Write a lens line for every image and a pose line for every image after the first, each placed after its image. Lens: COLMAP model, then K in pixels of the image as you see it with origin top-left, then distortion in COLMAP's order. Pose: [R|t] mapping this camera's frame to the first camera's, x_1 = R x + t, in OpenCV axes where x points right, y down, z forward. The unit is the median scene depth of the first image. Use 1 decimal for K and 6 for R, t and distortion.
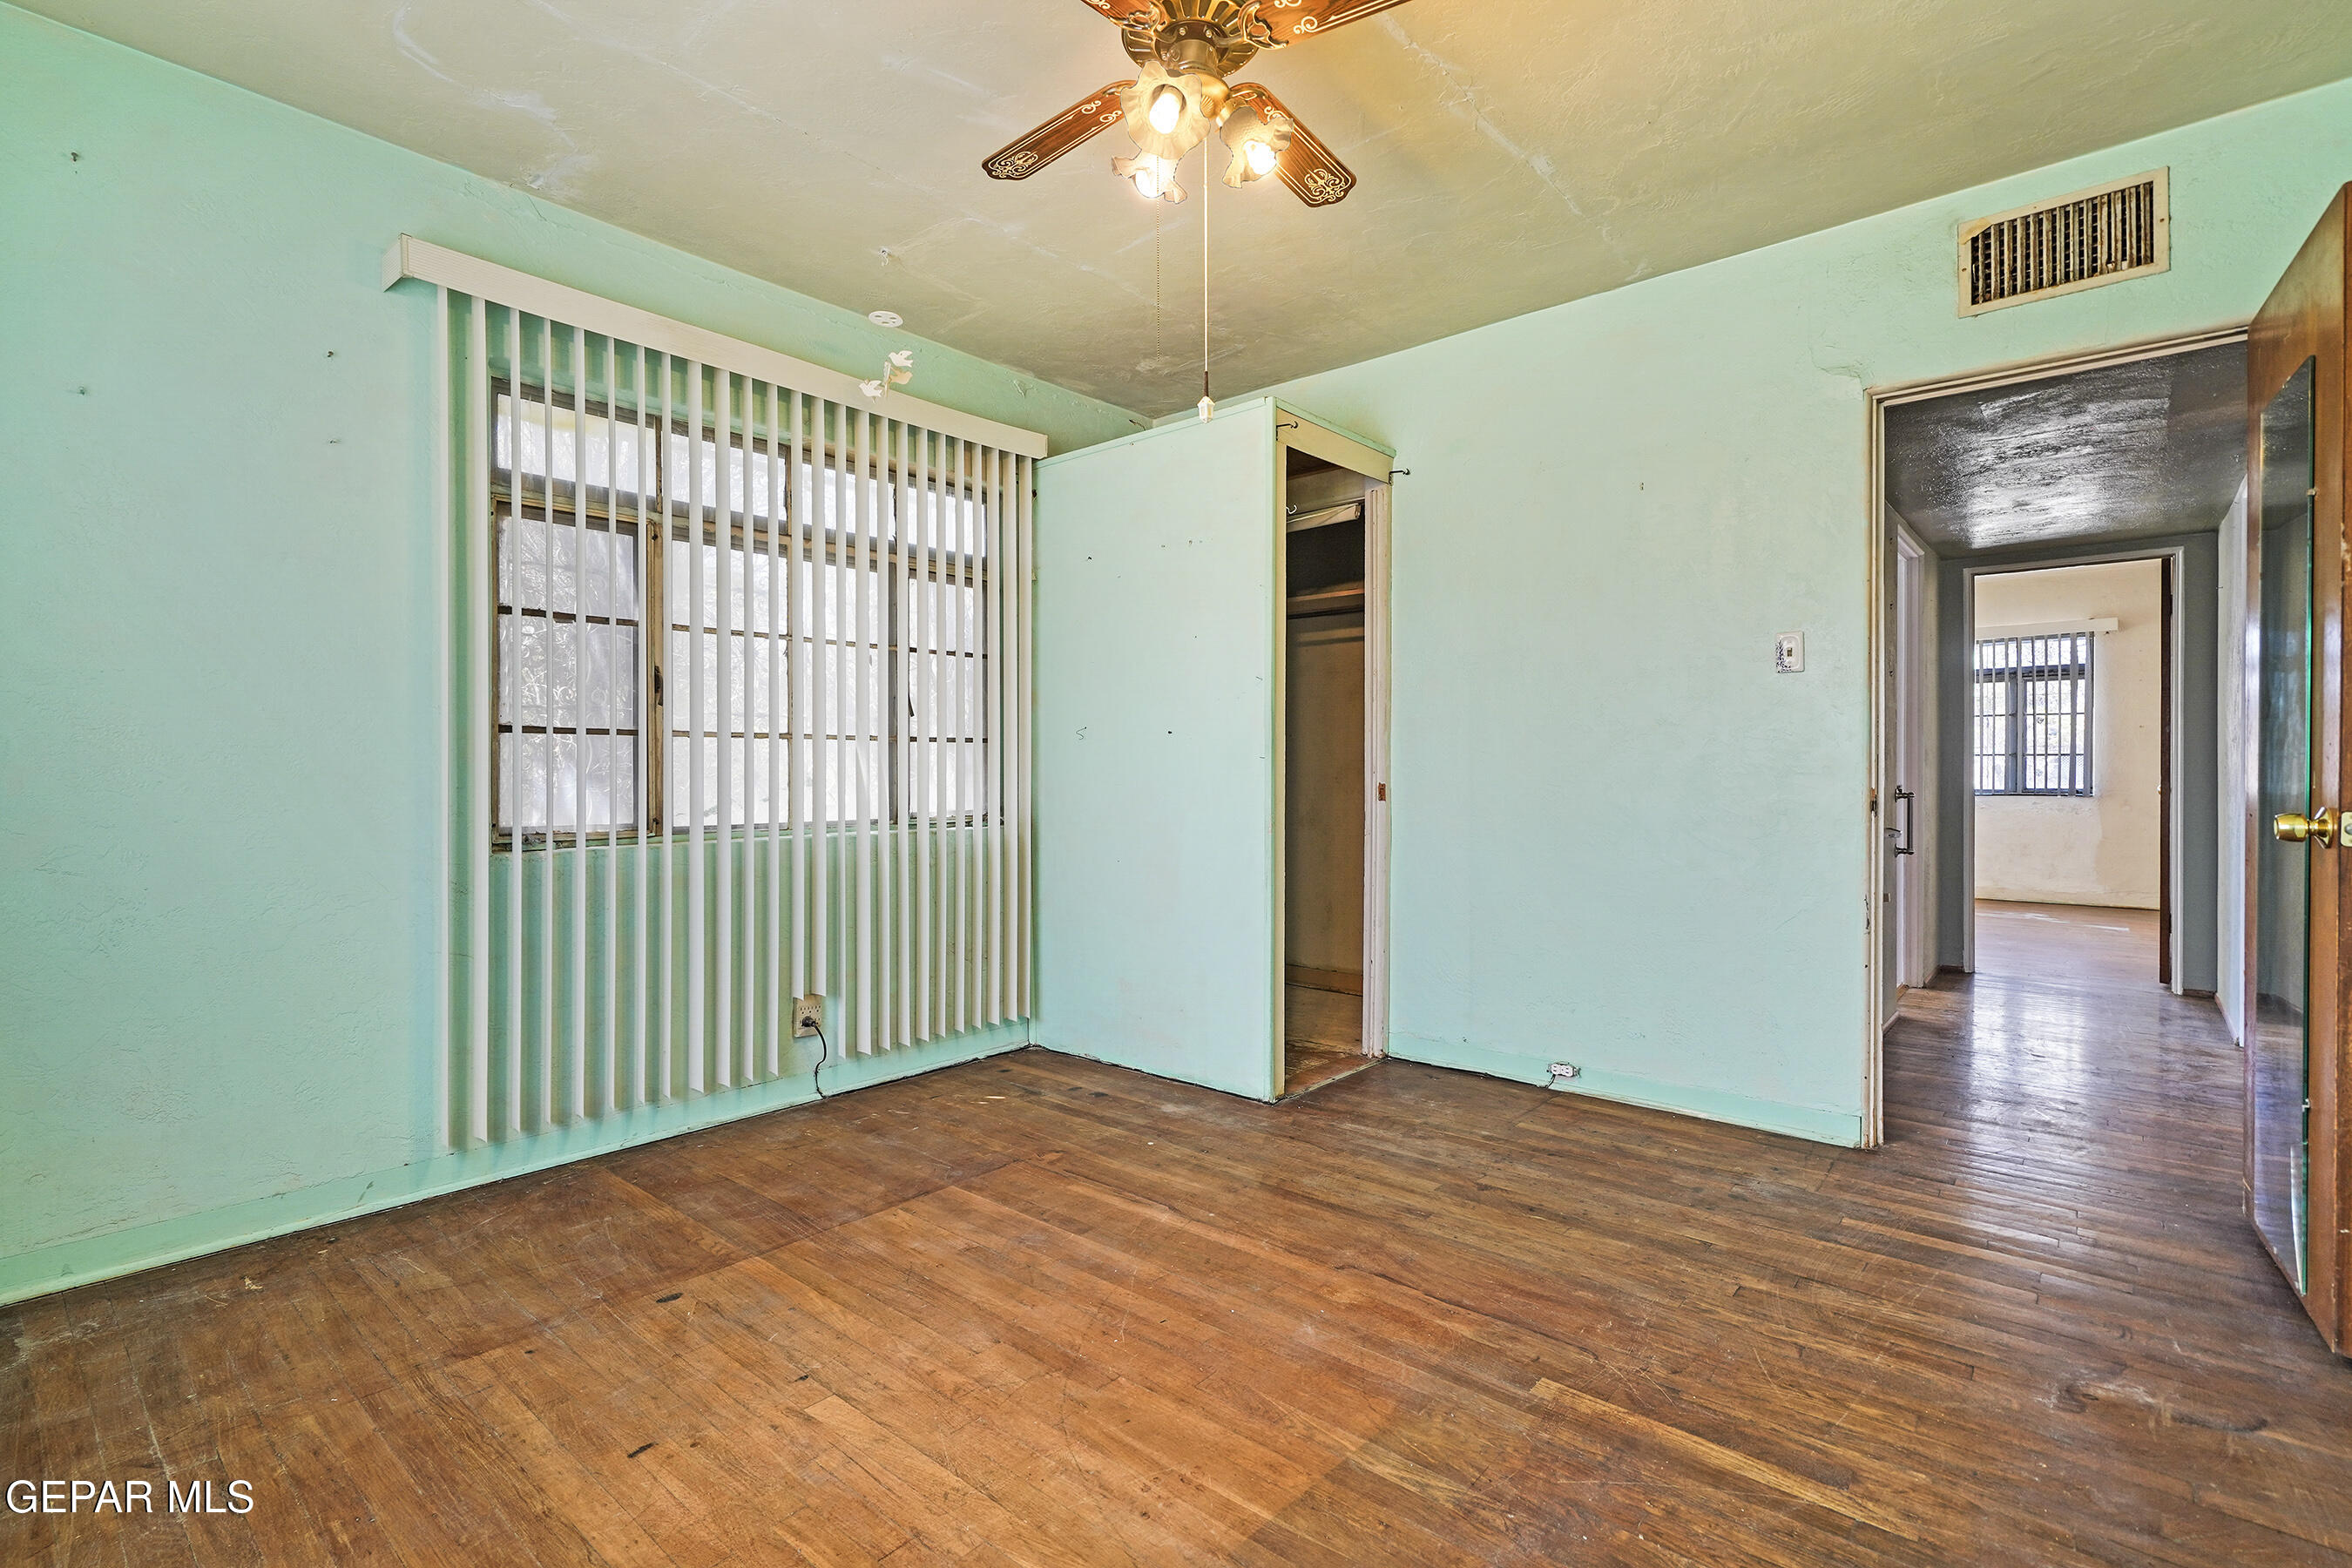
lens RADIAL K [[1097.5, 0, 1161.6], [0, 1097.5, 771.9], [0, 0, 1]] dist [-0.001234, 0.001846]
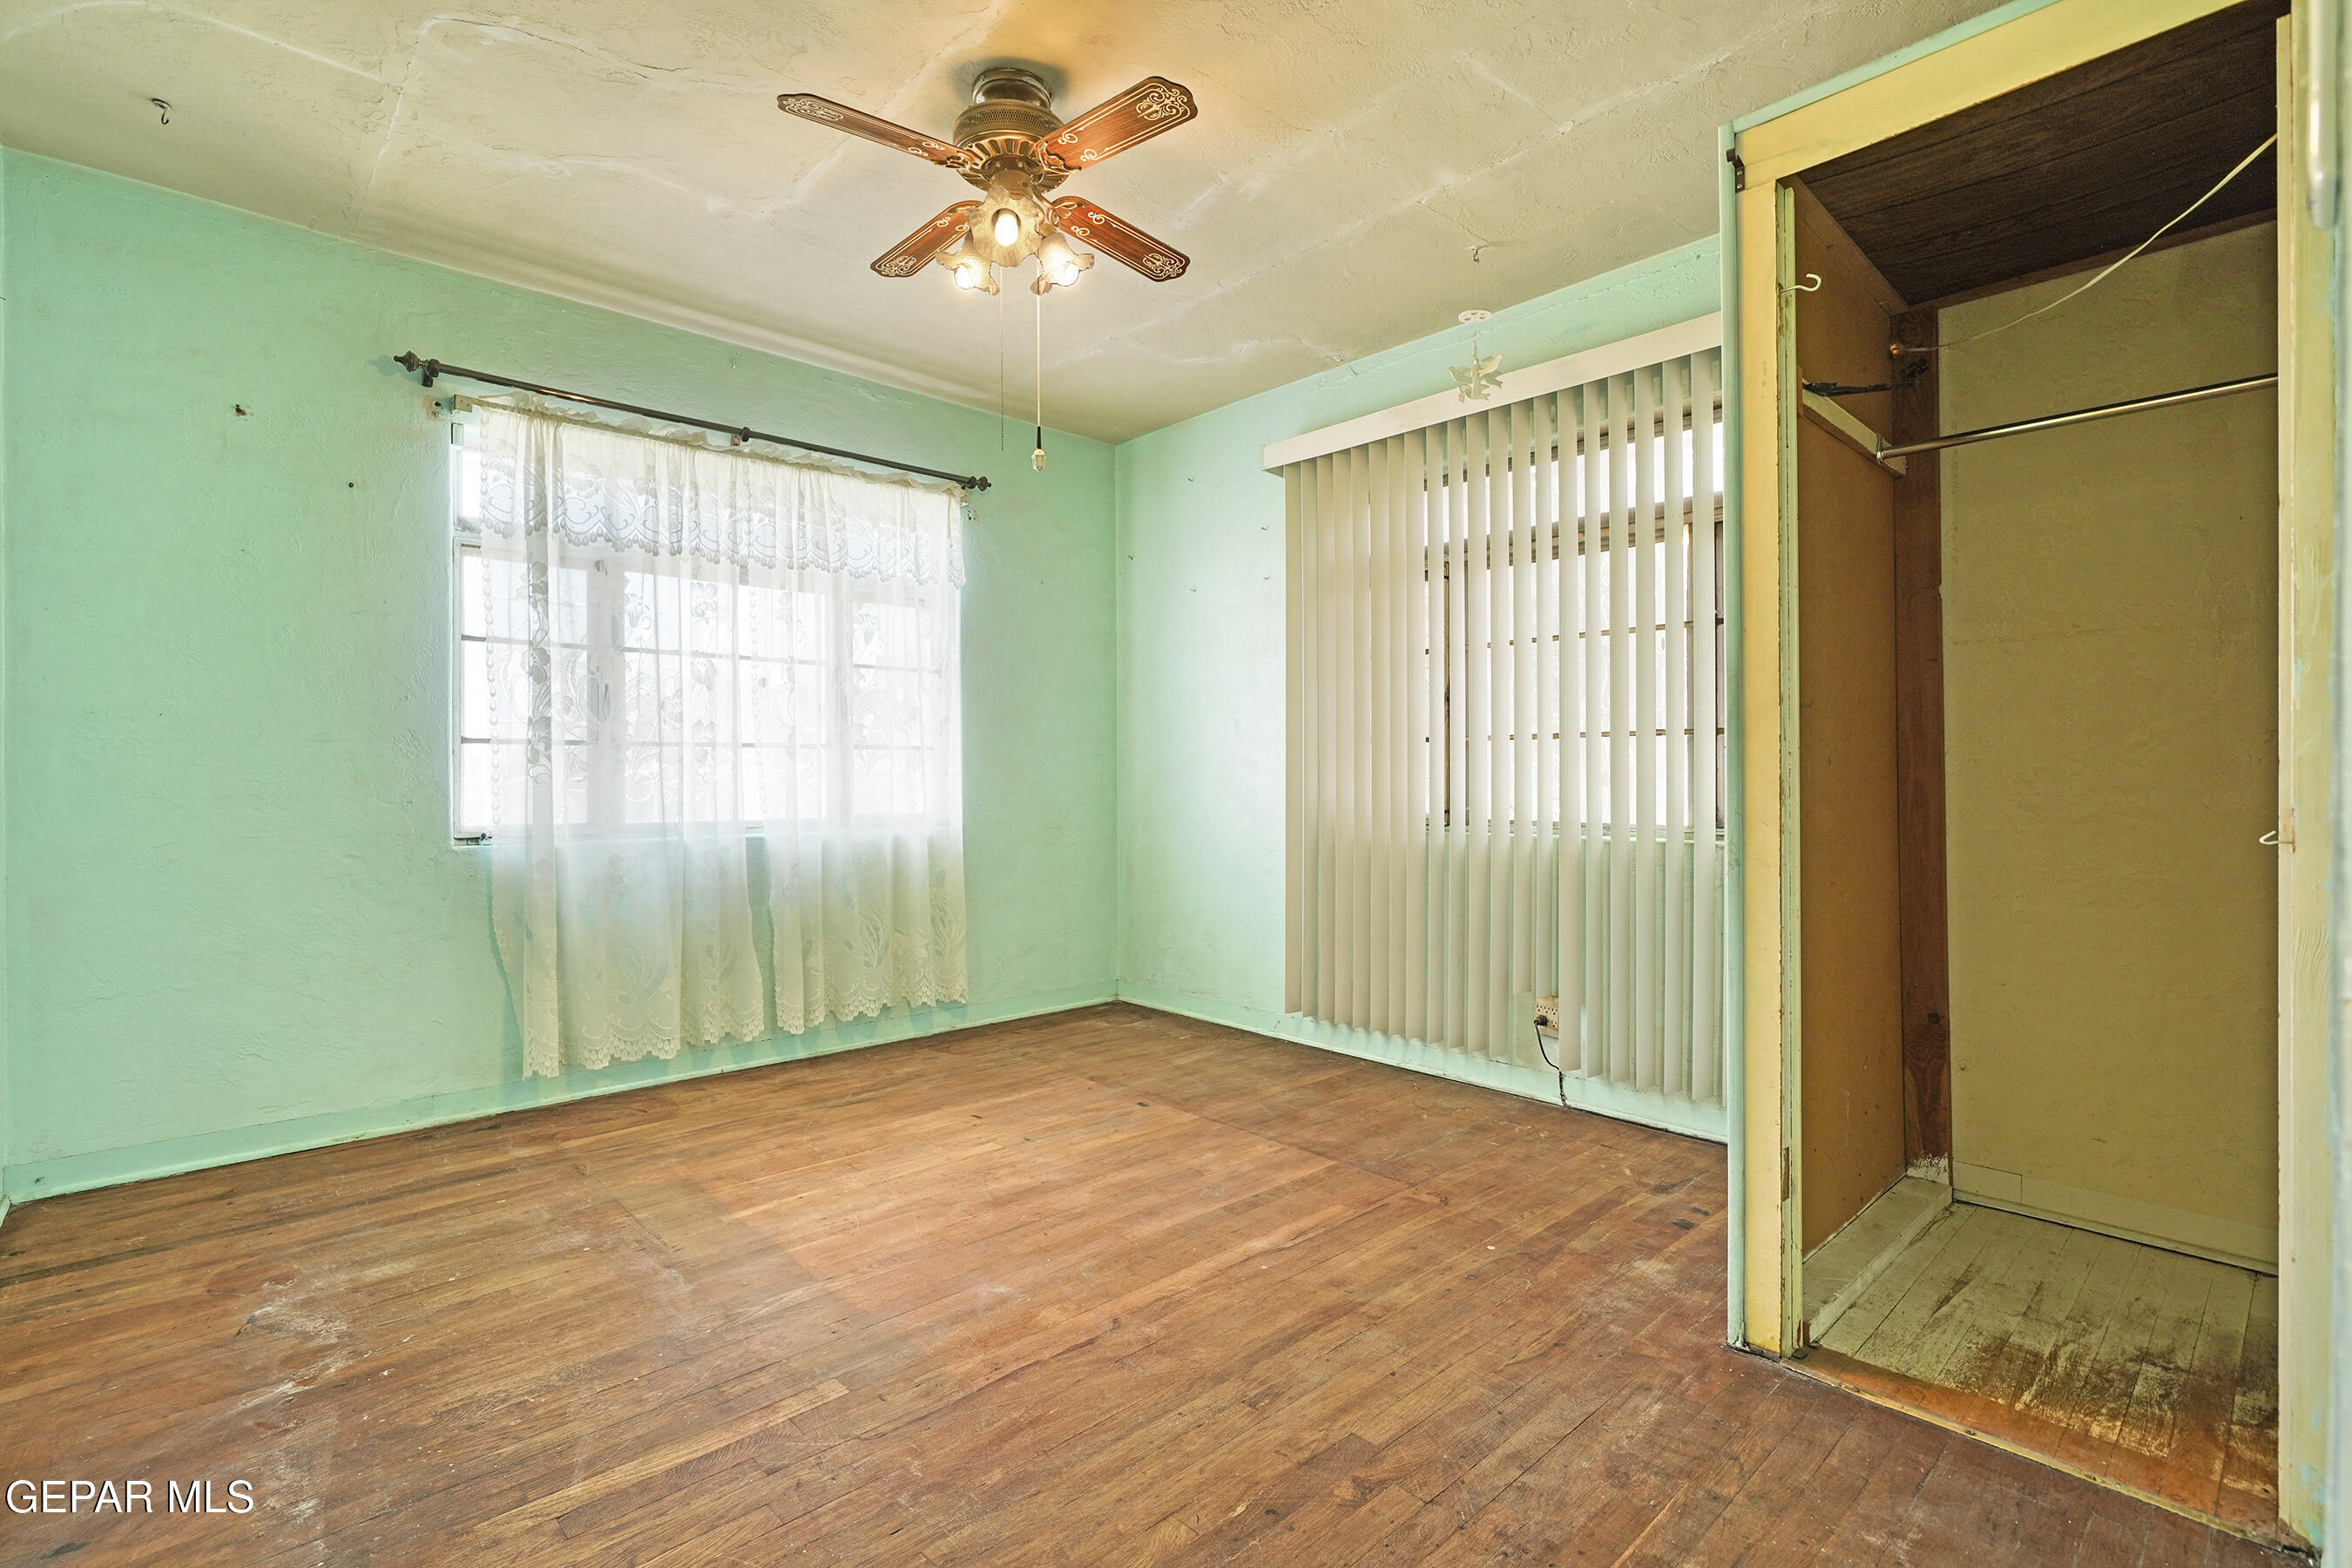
lens RADIAL K [[1097.5, 0, 1161.6], [0, 1097.5, 771.9], [0, 0, 1]] dist [-0.001234, 0.001846]
pose [[-0.126647, 0.000013, -0.991948, 0.963107], [0.006189, 0.999981, -0.000777, -0.001941], [0.991929, -0.006238, -0.126645, 1.050281]]
